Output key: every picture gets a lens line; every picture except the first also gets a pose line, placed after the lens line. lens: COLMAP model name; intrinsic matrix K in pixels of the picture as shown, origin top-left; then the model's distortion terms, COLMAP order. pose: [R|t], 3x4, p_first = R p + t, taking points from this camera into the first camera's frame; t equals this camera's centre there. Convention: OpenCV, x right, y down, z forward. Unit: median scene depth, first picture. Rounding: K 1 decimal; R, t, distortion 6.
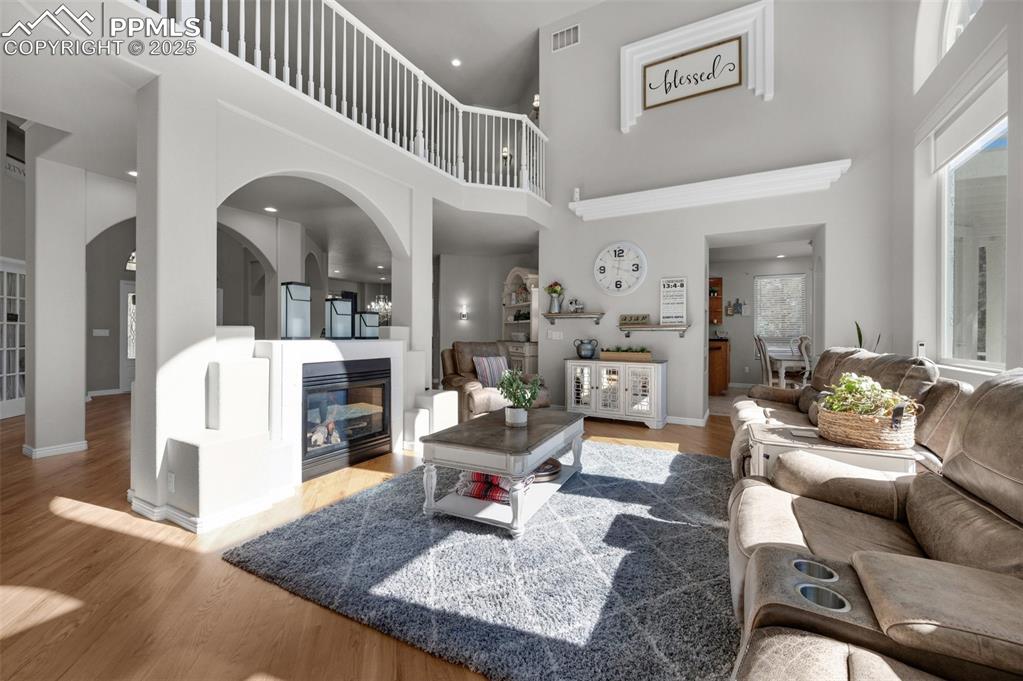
lens RADIAL K [[426.6, 0, 515.3], [0, 426.6, 329.9], [0, 0, 1]] dist [-0.002274, -0.000305]
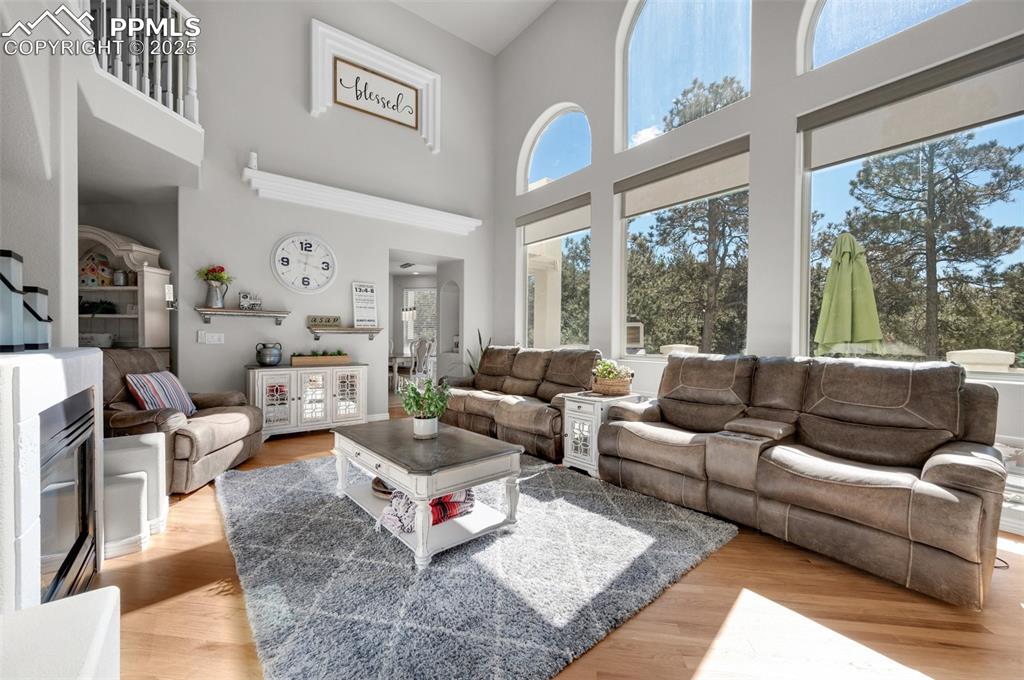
lens RADIAL K [[416.0, 0, 512.0], [0, 416.0, 340.0], [0, 0, 1]] dist [-0.002137, 0.000200]
pose [[0.368874, -0.007774, 0.929447, -0.442597], [-0.012416, 0.999835, 0.013290, -0.000115], [-0.929396, -0.016442, 0.368717, 0.289248]]
